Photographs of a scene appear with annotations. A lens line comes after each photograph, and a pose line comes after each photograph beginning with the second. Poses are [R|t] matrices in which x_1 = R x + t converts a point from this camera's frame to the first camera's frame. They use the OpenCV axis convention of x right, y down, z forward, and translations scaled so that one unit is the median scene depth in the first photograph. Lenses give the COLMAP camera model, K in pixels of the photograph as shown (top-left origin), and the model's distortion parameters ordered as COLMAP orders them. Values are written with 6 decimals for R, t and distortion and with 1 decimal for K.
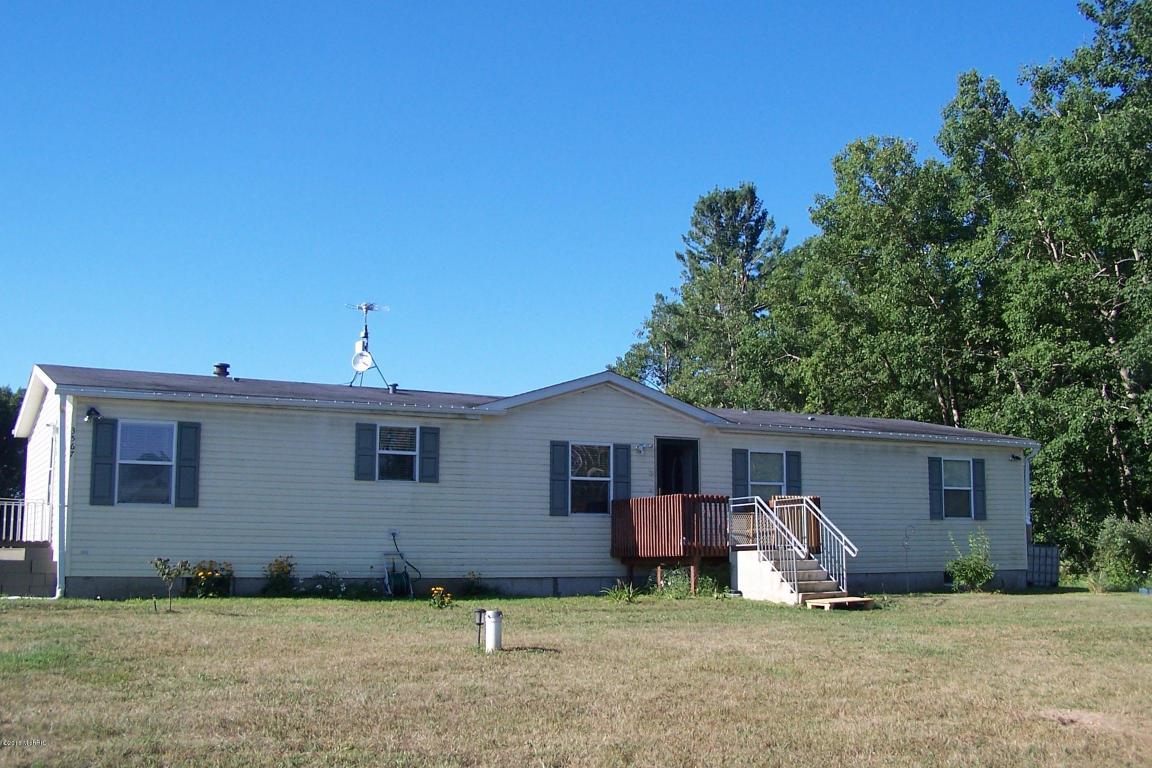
lens RADIAL K [[1263.8, 0, 577.6], [0, 1263.8, 373.9], [0, 0, 1]] dist [-0.102956, 0.000000]
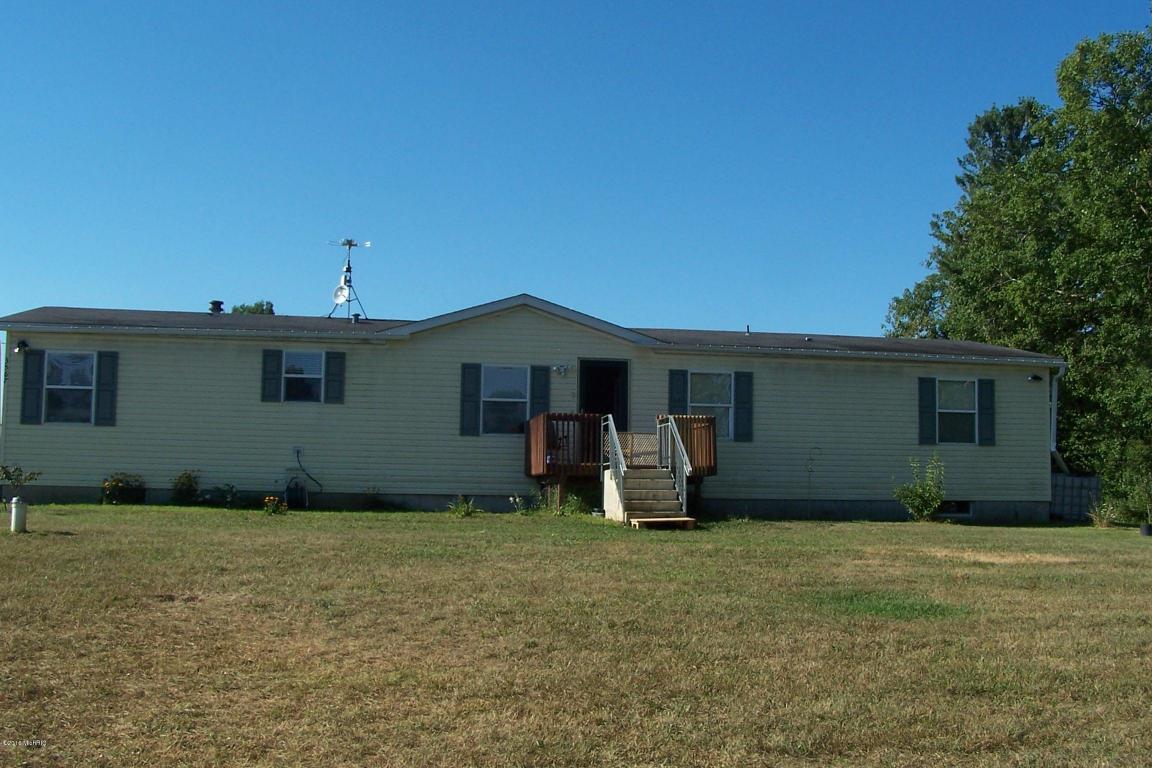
lens RADIAL K [[1263.8, 0, 577.0], [0, 1263.8, 389.0], [0, 0, 1]] dist [-0.102956, 0.000000]
pose [[0.951658, -0.011412, -0.306947, 0.387796], [0.028924, 0.998199, 0.052562, 0.022341], [0.305795, -0.058899, 0.950274, 0.045629]]
